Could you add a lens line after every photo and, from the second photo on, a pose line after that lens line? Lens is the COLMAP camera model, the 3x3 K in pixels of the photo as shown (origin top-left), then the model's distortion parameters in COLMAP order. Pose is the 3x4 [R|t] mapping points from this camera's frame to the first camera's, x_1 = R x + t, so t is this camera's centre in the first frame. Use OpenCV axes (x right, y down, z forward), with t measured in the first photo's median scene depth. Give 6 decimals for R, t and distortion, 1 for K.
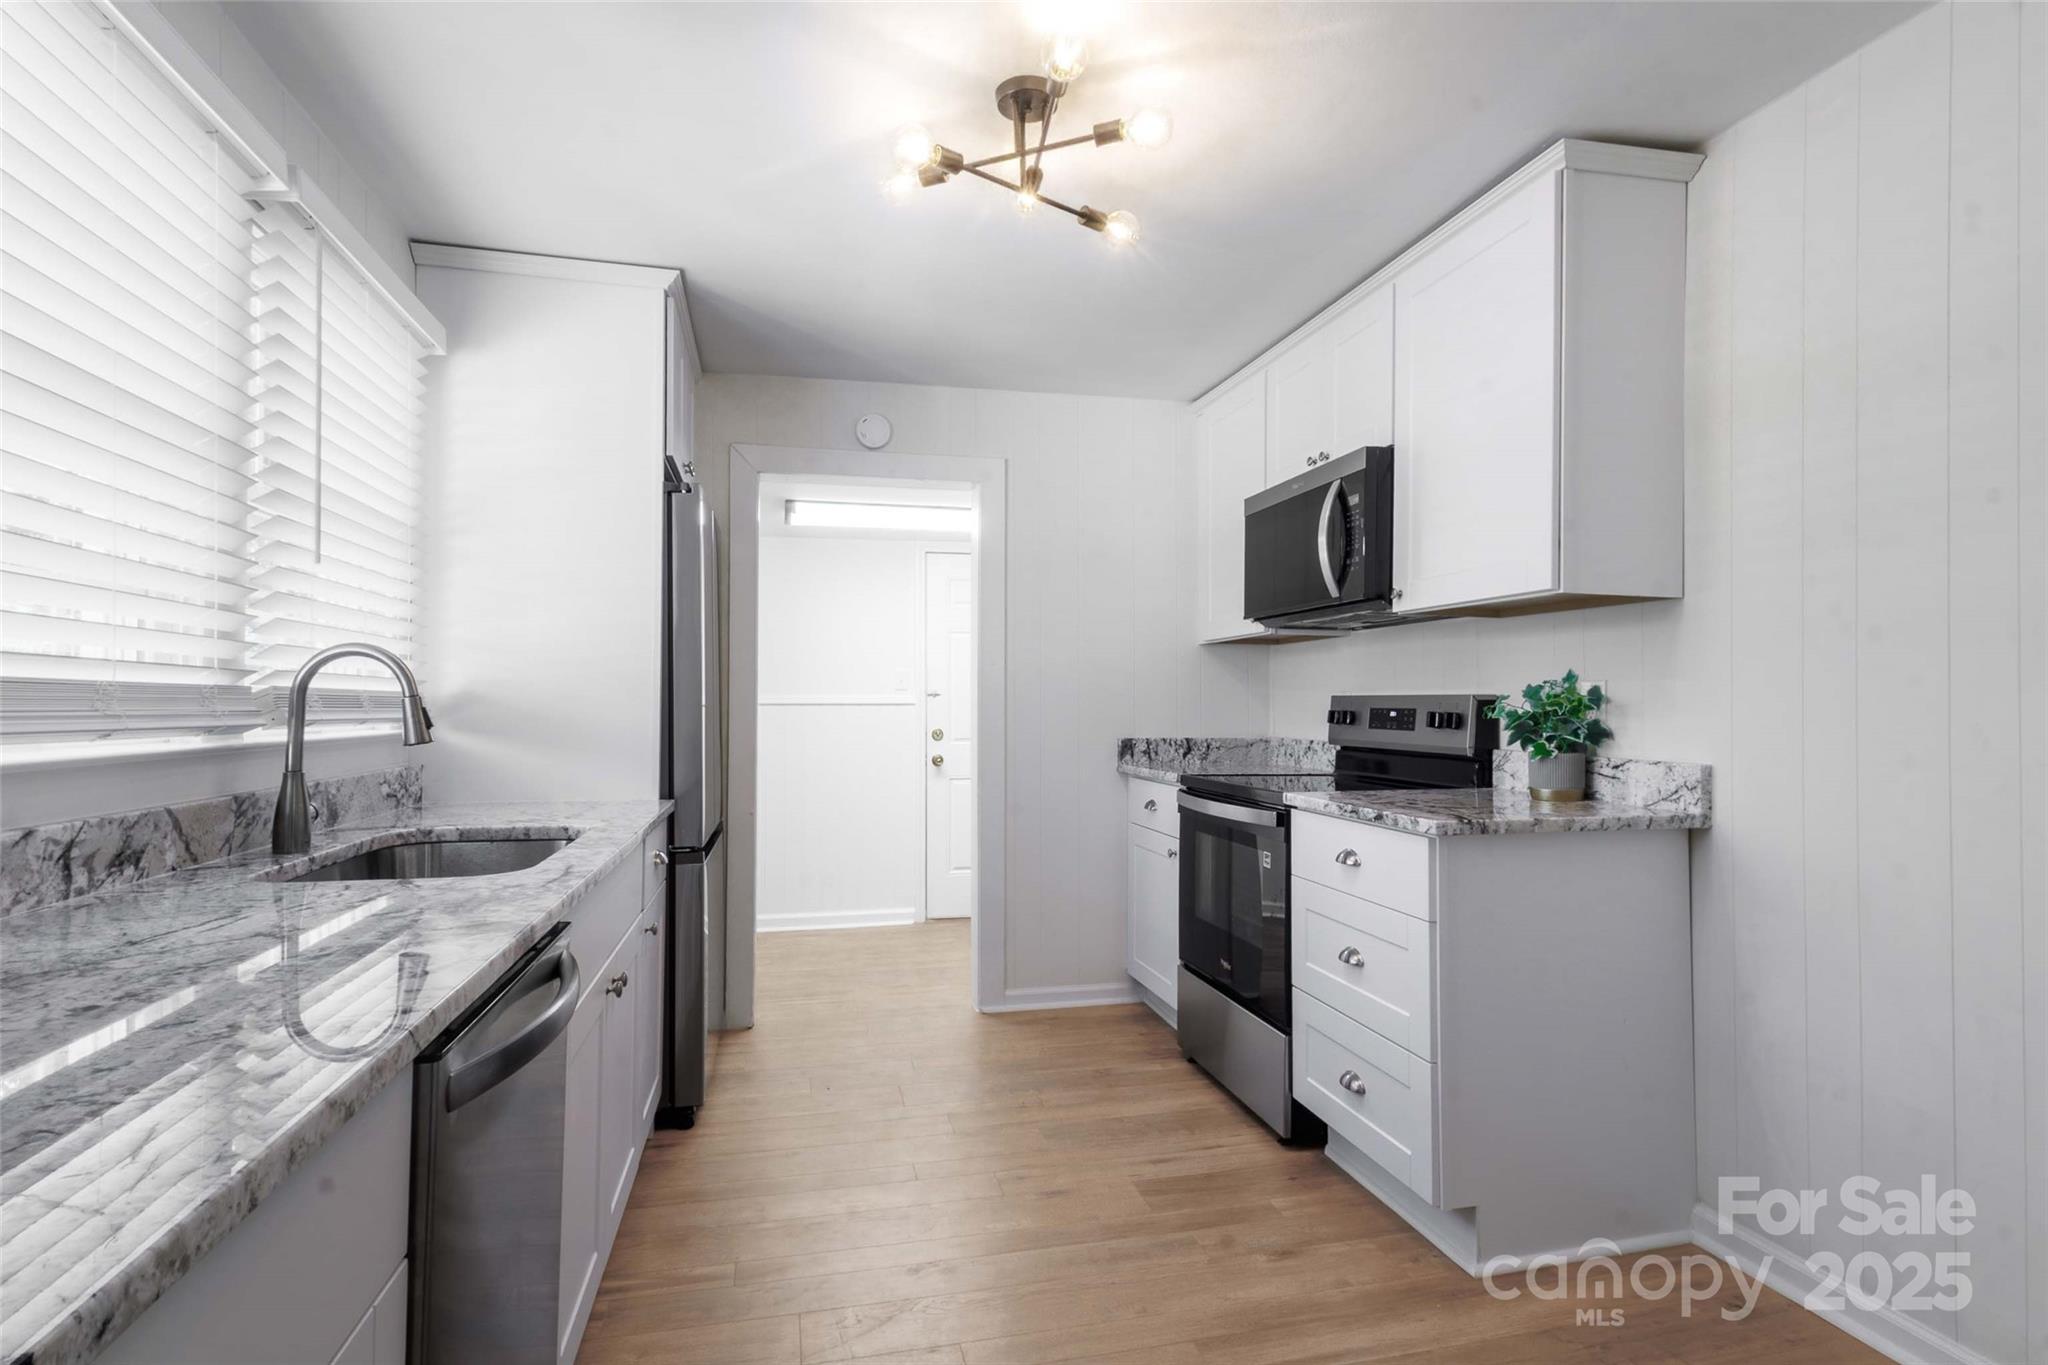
lens RADIAL K [[988.3, 0, 1024.2], [0, 988.3, 690.8], [0, 0, 1]] dist [0.002504, 0.000017]
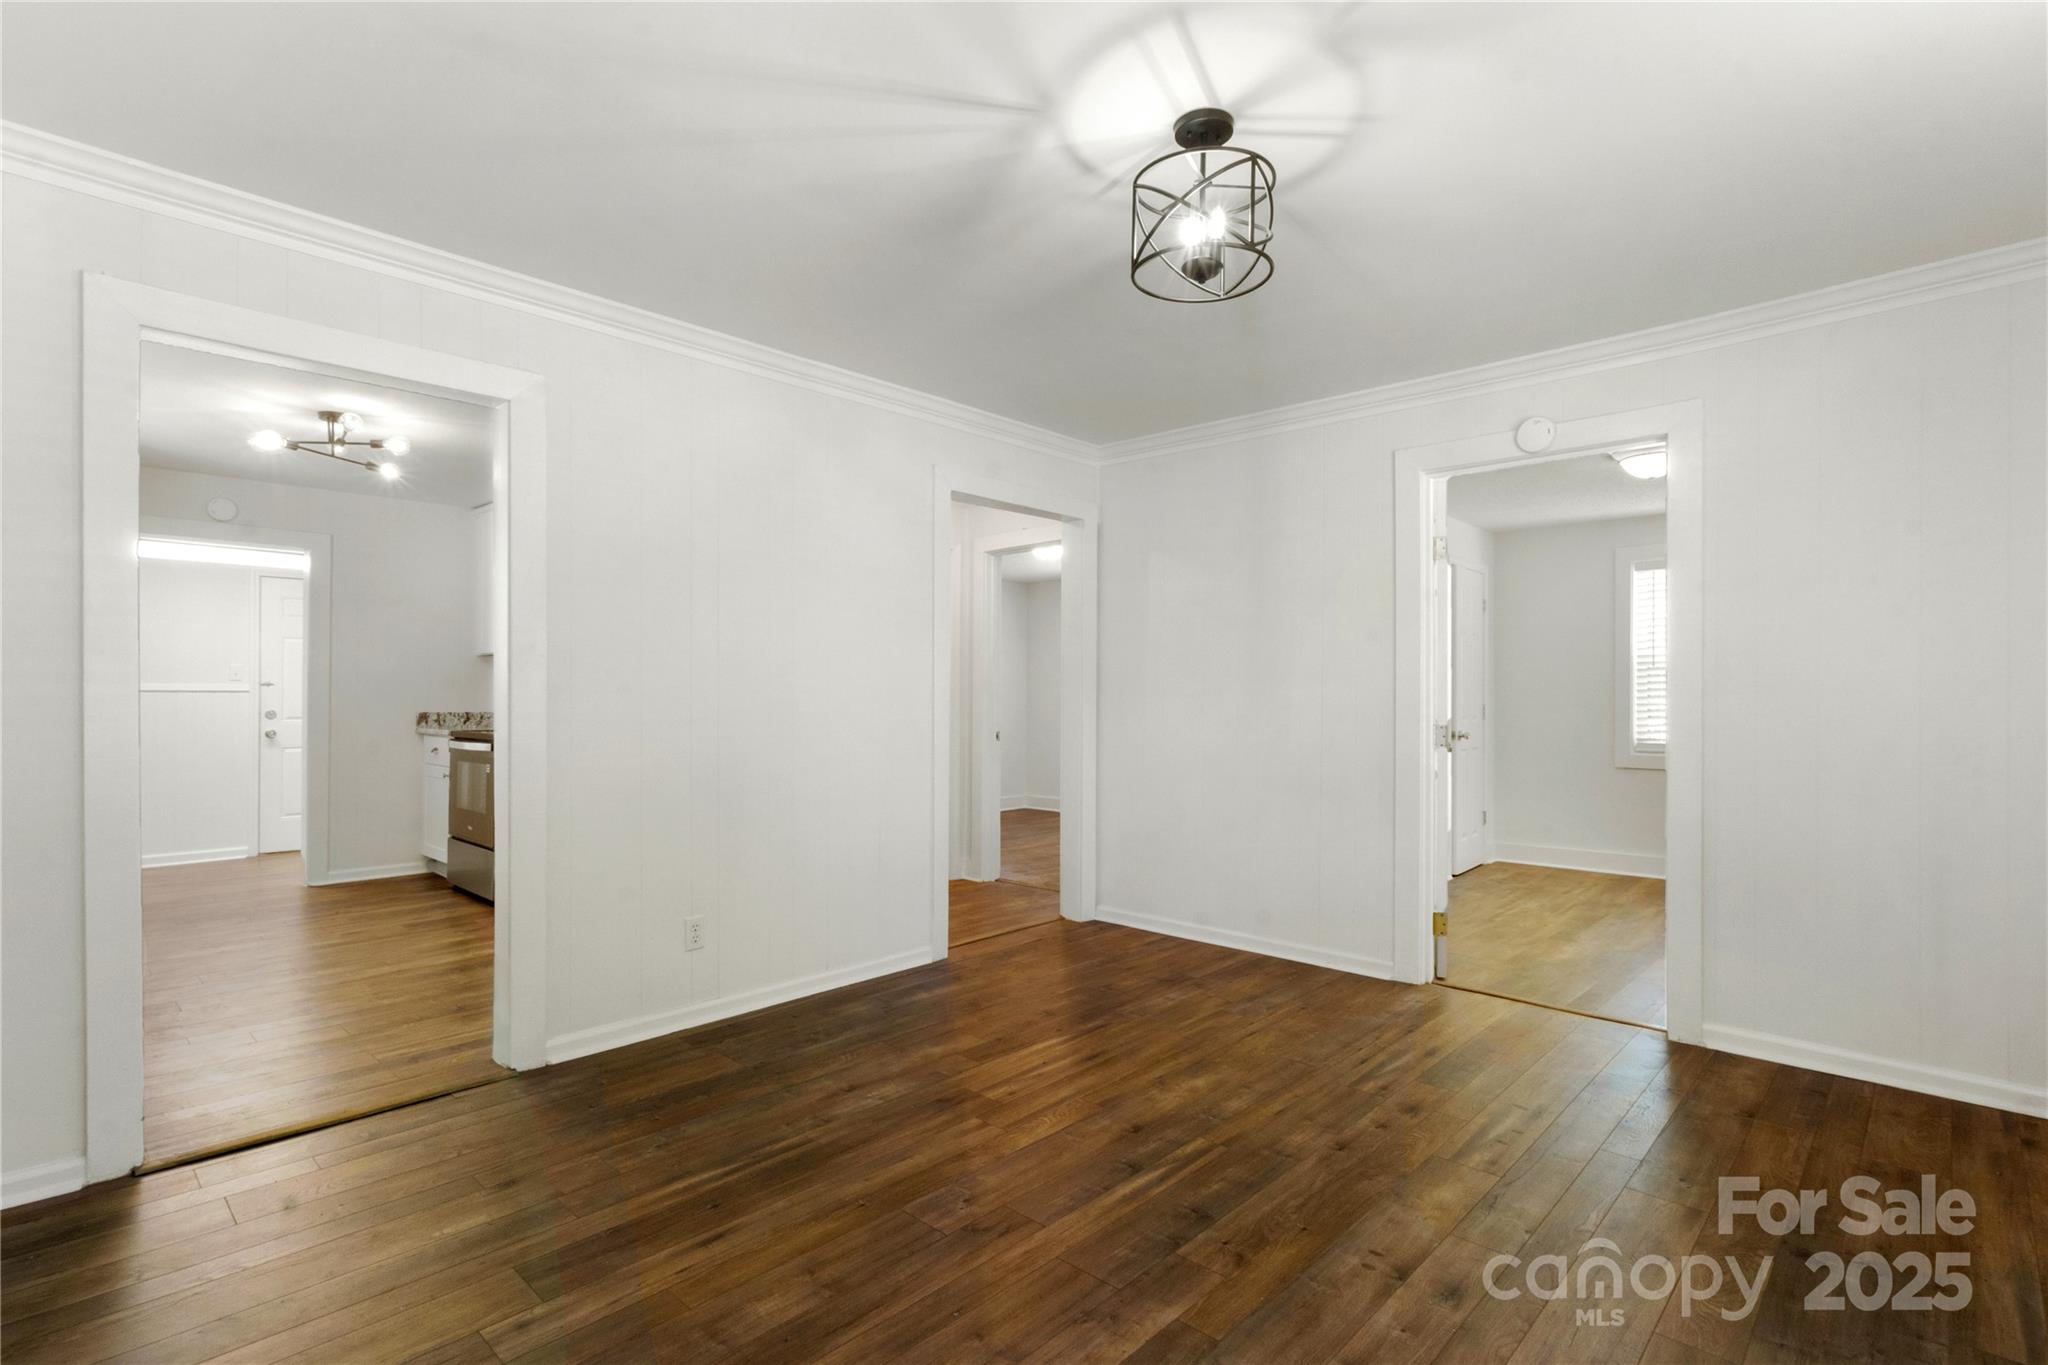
lens RADIAL K [[948.2, 0, 1004.0], [0, 948.2, 696.1], [0, 0, 1]] dist [0.002691, 0.000524]
pose [[0.834171, 0.000317, 0.551505, 0.040677], [-0.007881, 0.999905, 0.011344, -0.003253], [-0.551449, -0.013809, 0.834094, -0.820169]]
